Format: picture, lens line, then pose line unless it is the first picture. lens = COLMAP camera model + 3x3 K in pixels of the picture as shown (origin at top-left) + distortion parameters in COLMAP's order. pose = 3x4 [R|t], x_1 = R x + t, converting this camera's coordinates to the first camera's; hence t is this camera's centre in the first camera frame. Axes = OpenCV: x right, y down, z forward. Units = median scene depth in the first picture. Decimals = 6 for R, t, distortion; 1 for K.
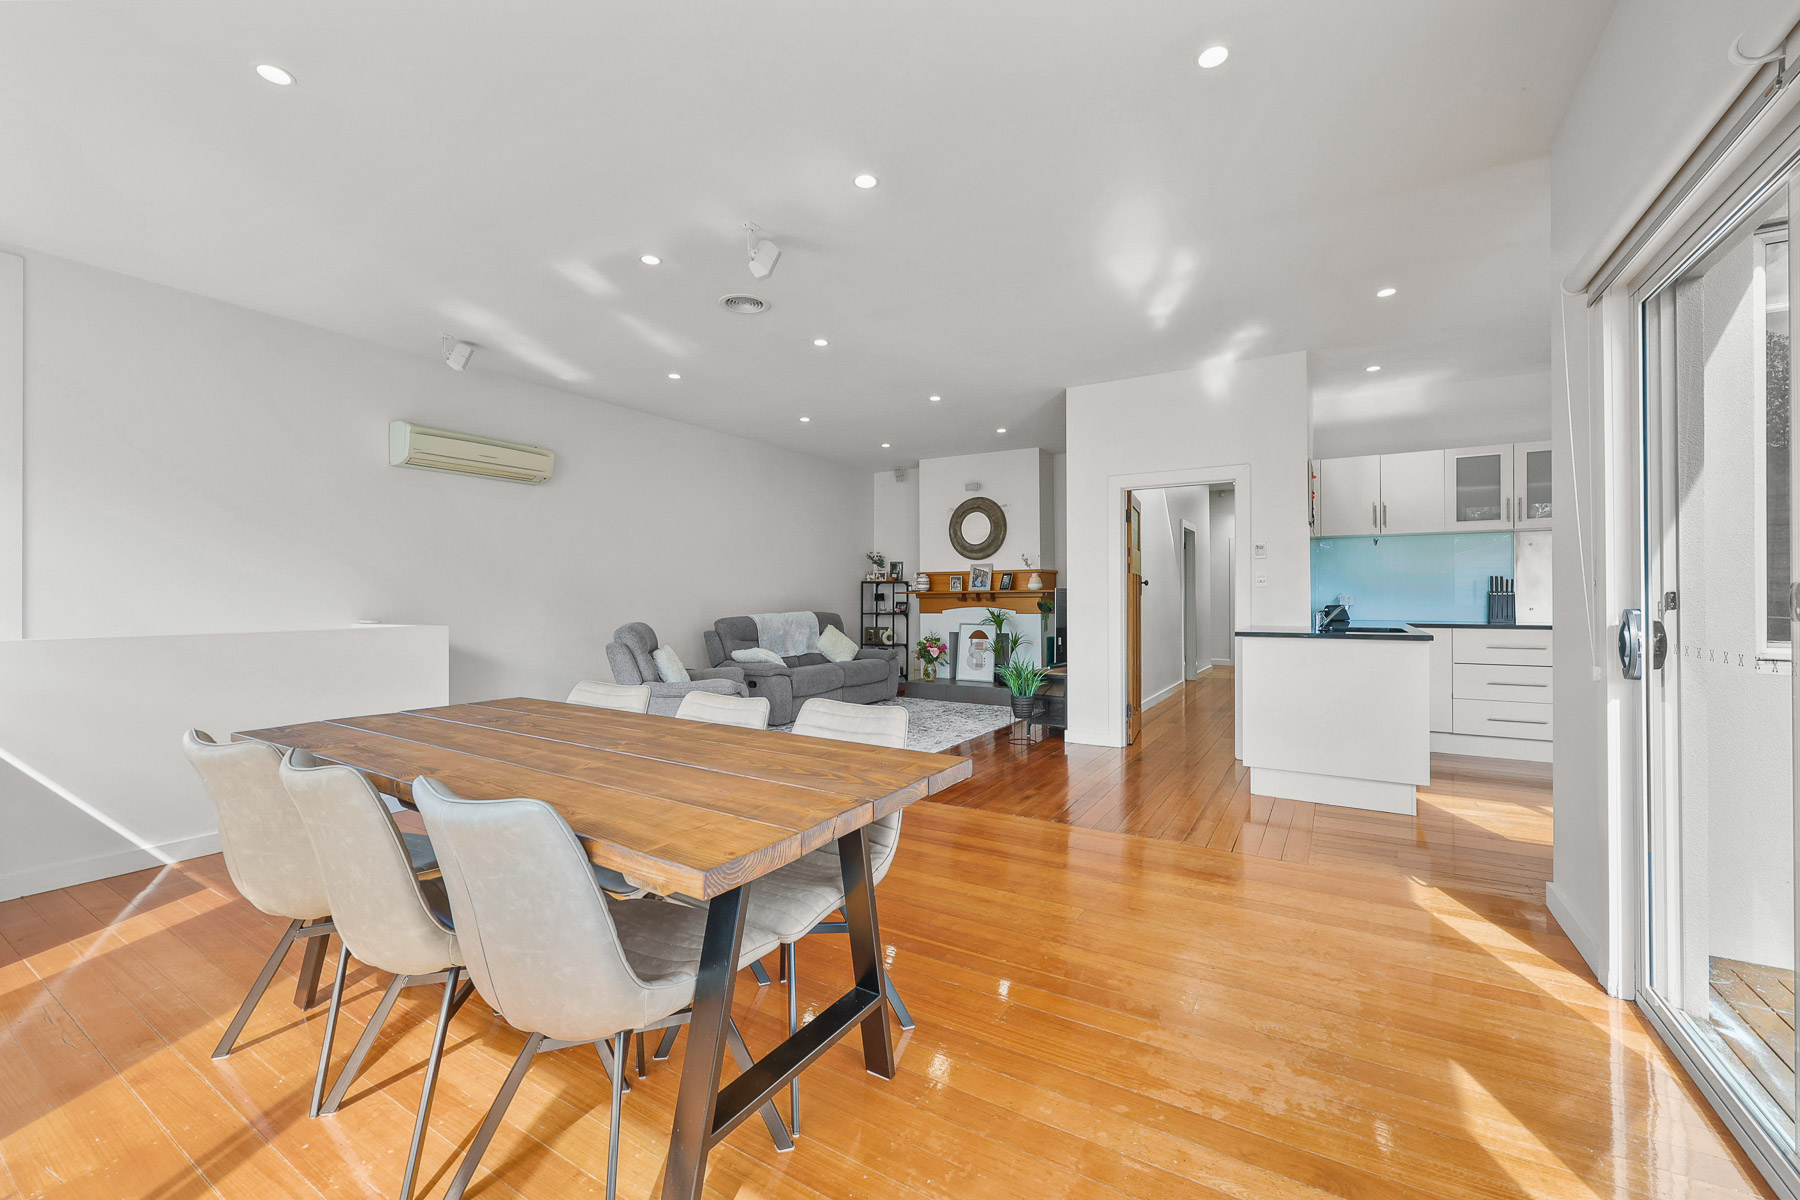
lens RADIAL K [[731.6, 0, 891.2], [0, 731.6, 590.6], [0, 0, 1]] dist [-0.002558, -0.000069]
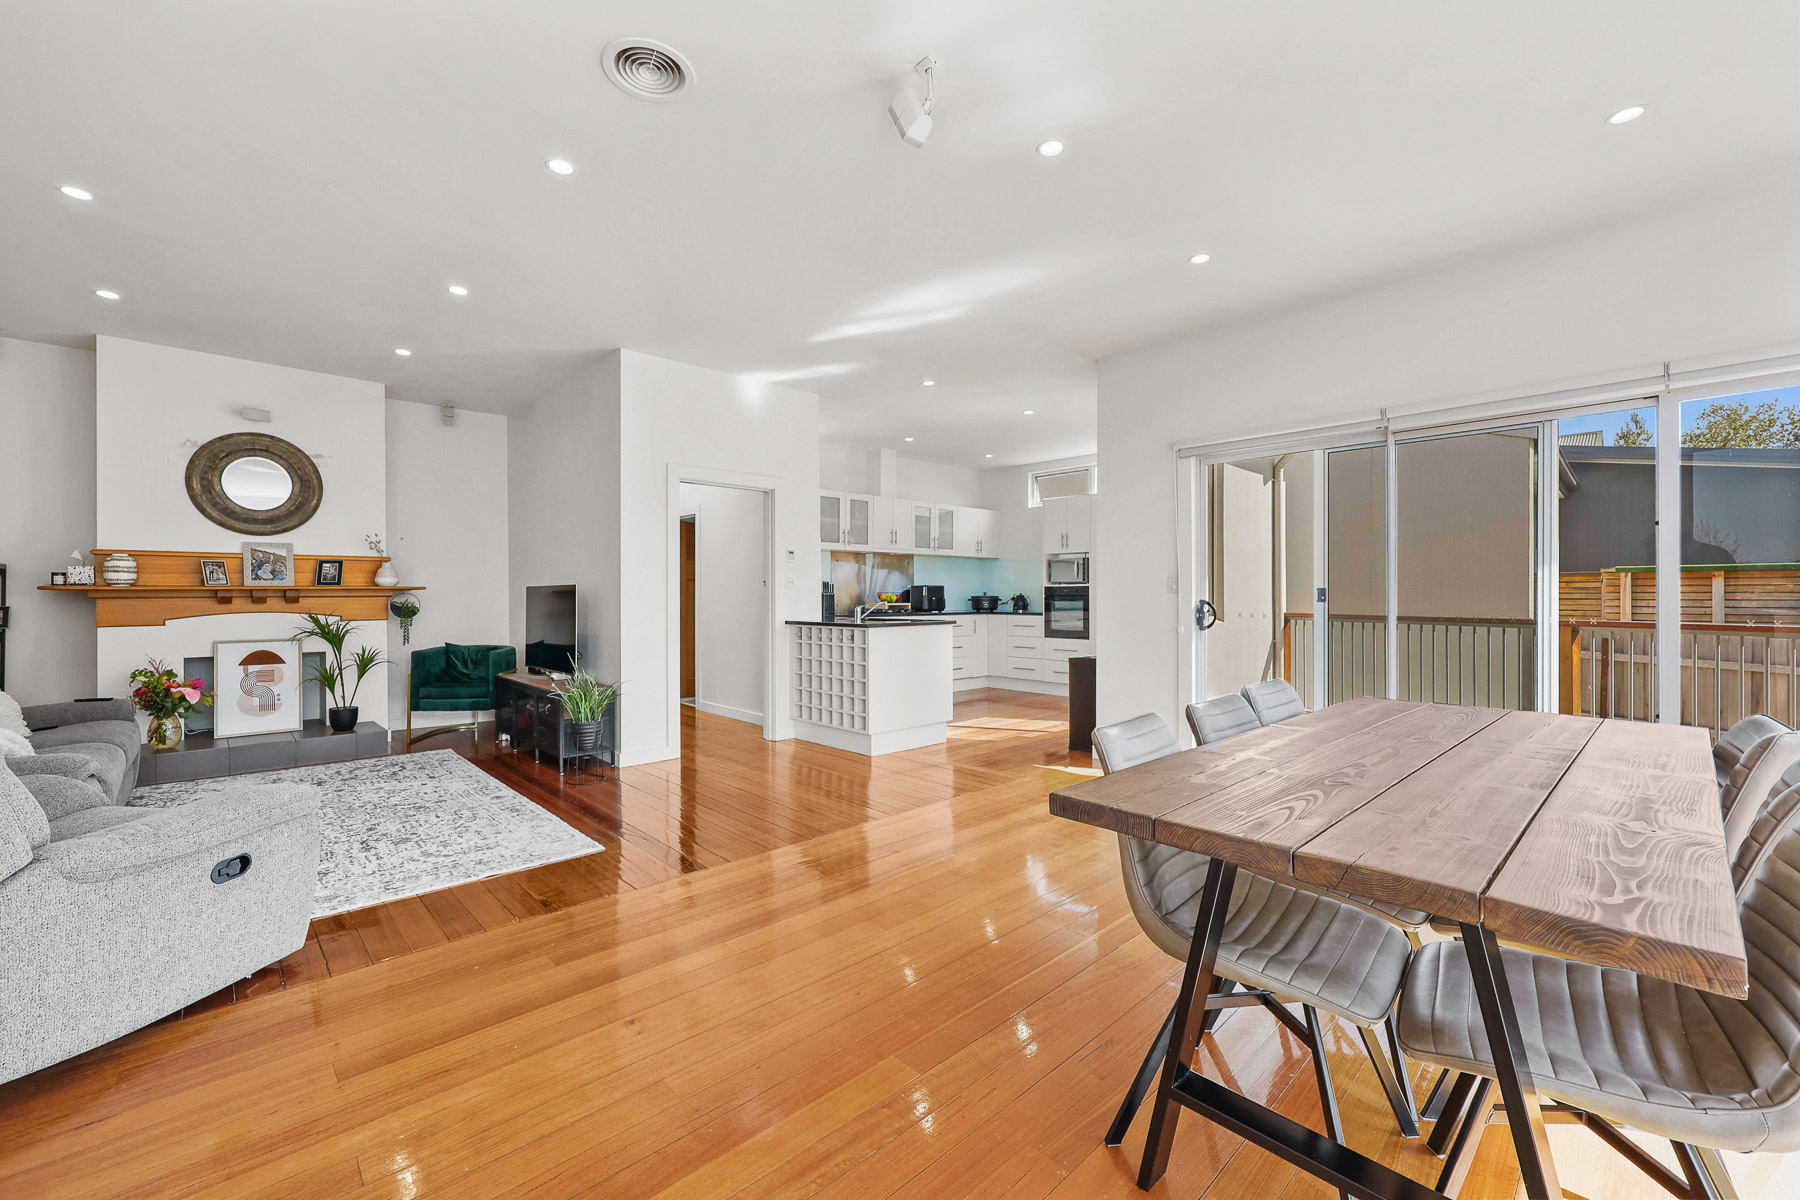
lens RADIAL K [[731.6, 0, 892.3], [0, 731.6, 595.6], [0, 0, 1]] dist [-0.002558, -0.000069]
pose [[0.257748, 0.006491, 0.966190, -0.336767], [-0.005194, 0.999972, -0.005333, 0.008913], [-0.966198, -0.003644, 0.257774, 0.331823]]
